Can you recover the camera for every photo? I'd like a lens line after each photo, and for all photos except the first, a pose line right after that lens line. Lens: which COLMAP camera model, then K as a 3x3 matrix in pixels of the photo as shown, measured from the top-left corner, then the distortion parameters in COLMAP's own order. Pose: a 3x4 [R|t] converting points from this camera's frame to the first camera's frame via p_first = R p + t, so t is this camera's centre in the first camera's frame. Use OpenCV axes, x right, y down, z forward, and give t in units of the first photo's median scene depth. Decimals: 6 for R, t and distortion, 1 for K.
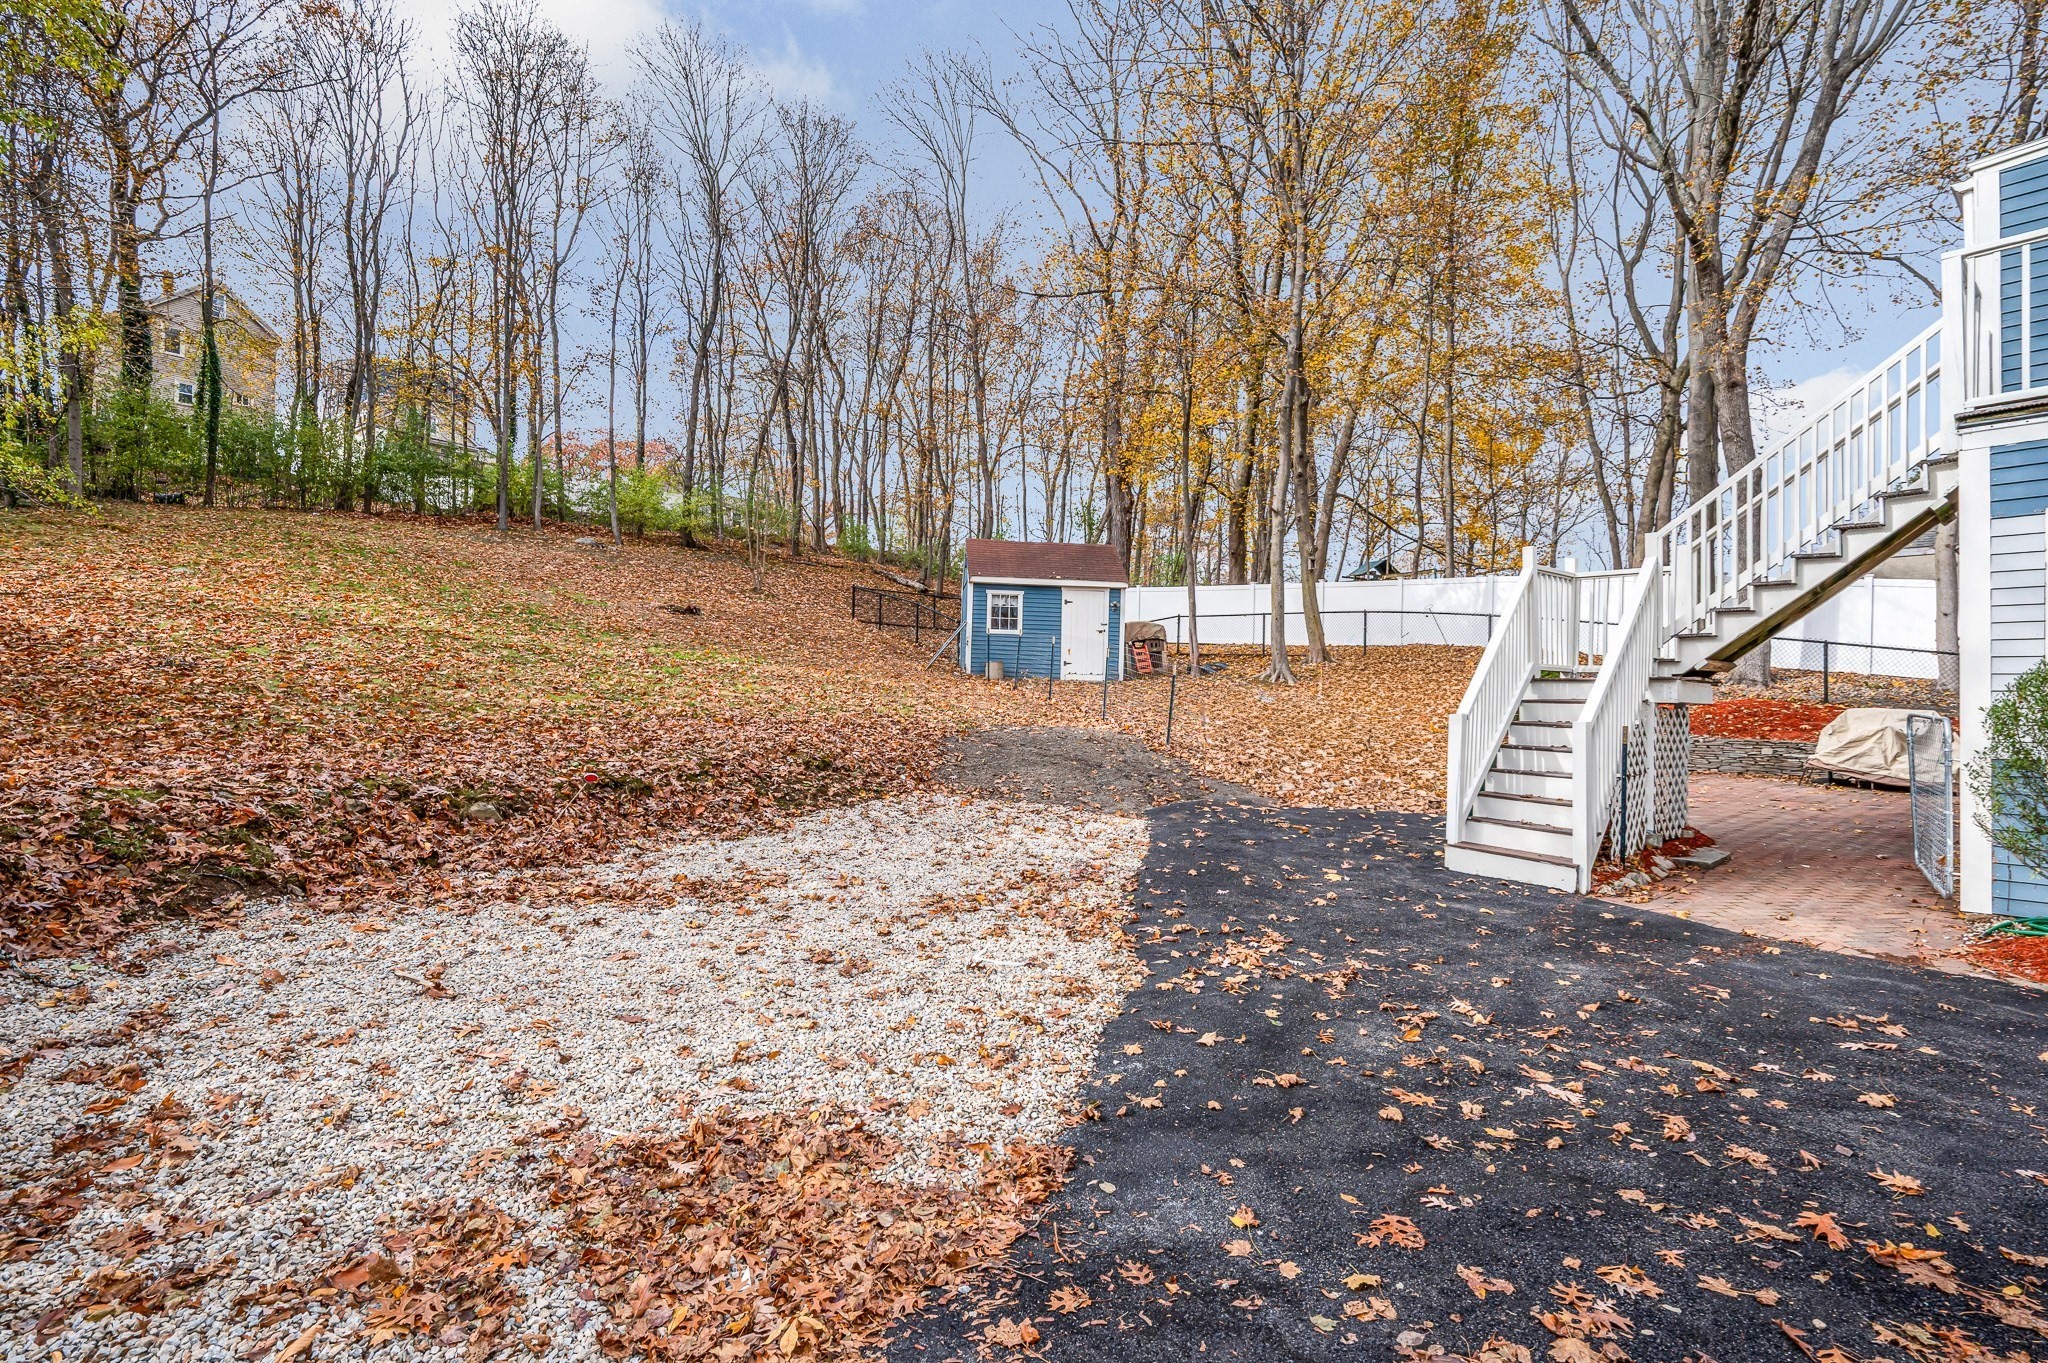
lens RADIAL K [[1024.1, 0, 1027.5], [0, 1024.1, 697.5], [0, 0, 1]] dist [-0.000145, -0.000756]
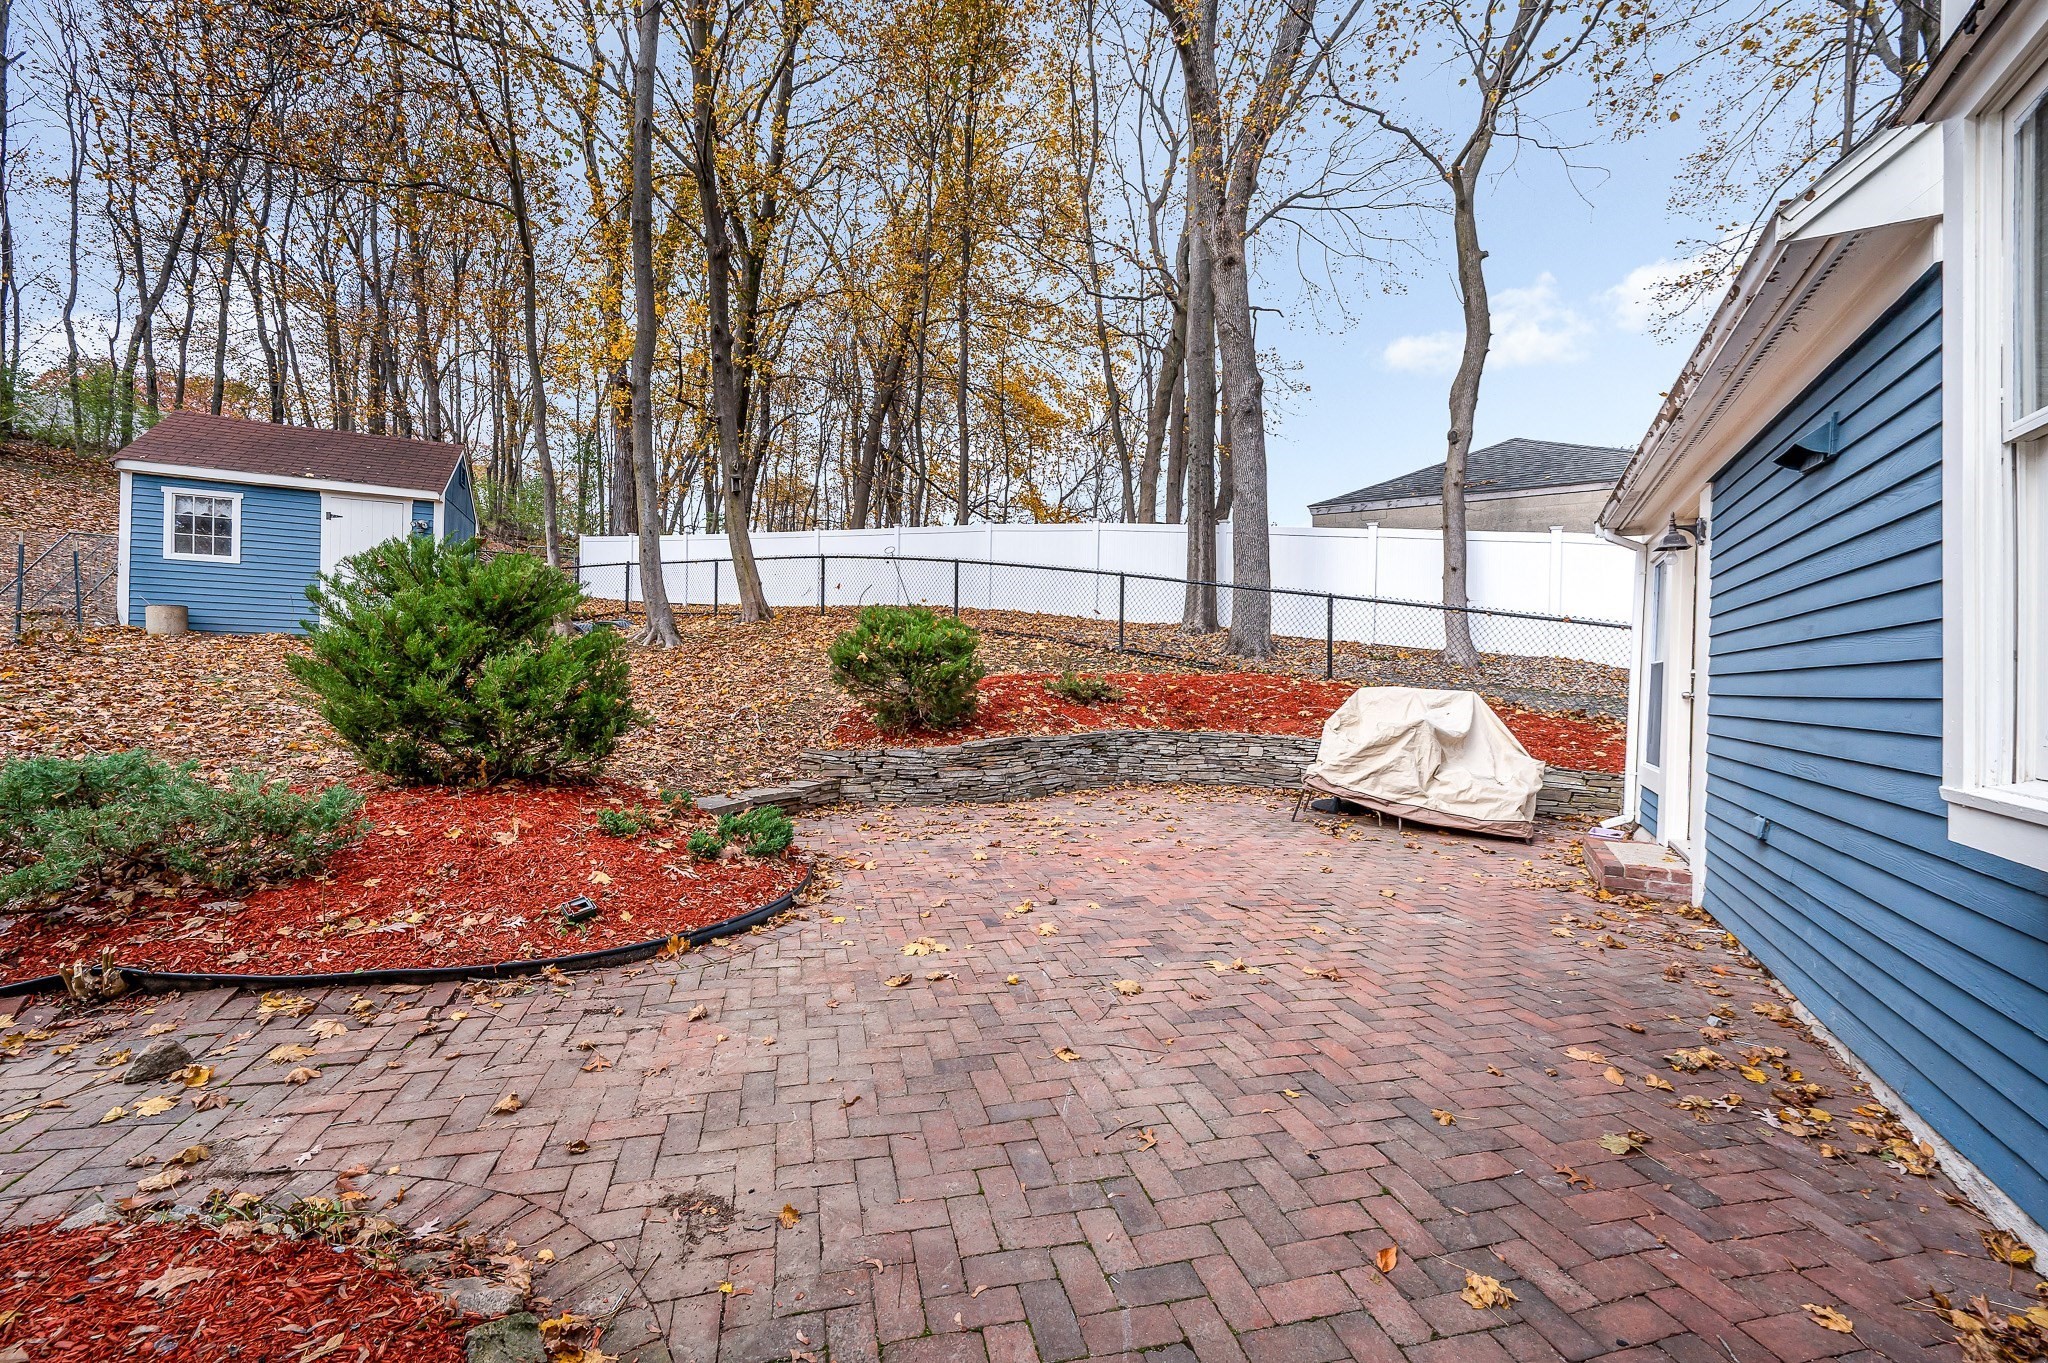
lens RADIAL K [[826.6, 0, 1026.8], [0, 826.6, 675.0], [0, 0, 1]] dist [-0.002949, 0.000064]
pose [[0.950386, 0.004121, 0.311046, 0.292715], [-0.005600, 0.999977, 0.003863, 0.001320], [-0.311023, -0.005413, 0.950387, 0.379800]]
